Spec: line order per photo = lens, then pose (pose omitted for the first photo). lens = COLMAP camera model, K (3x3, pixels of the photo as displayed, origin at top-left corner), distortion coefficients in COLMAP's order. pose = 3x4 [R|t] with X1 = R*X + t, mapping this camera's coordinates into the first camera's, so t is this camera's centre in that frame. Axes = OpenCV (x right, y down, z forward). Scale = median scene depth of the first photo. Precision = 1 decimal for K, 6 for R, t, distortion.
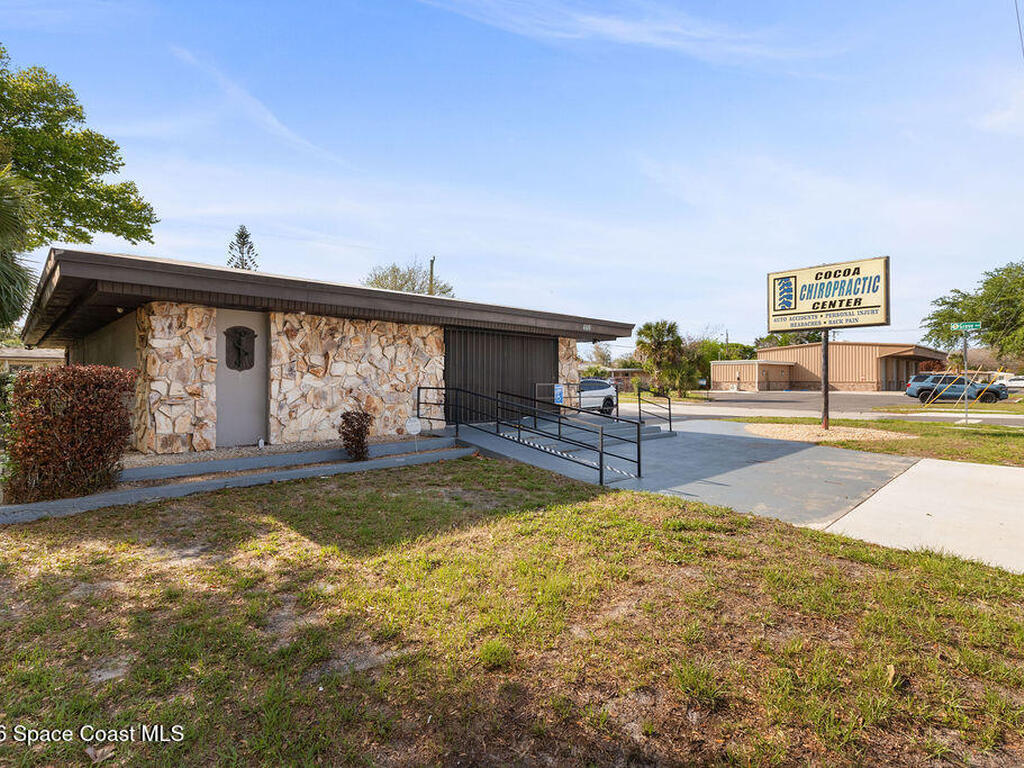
lens RADIAL K [[519.4, 0, 508.6], [0, 519.4, 381.5], [0, 0, 1]] dist [0.002218, -0.002359]
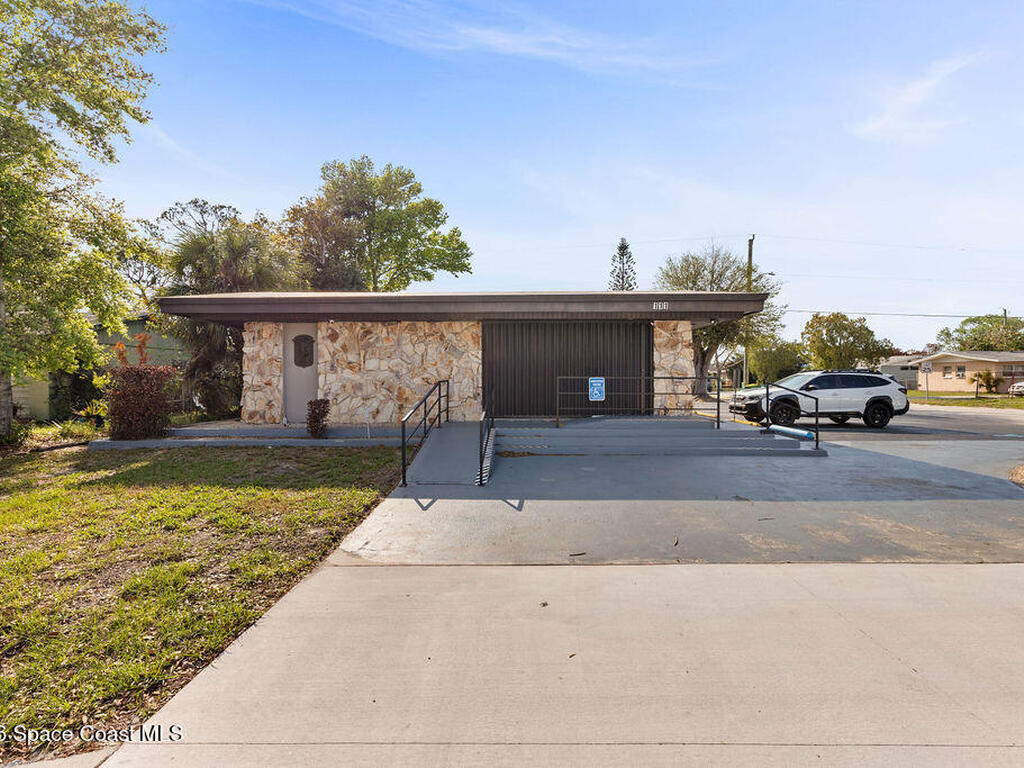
lens RADIAL K [[519.4, 0, 509.5], [0, 519.4, 384.4], [0, 0, 1]] dist [0.002218, -0.002359]
pose [[0.709308, 0.004080, -0.704887, 0.685086], [0.000875, 0.999977, 0.006668, 0.012842], [0.704898, -0.005346, 0.709288, 0.344488]]
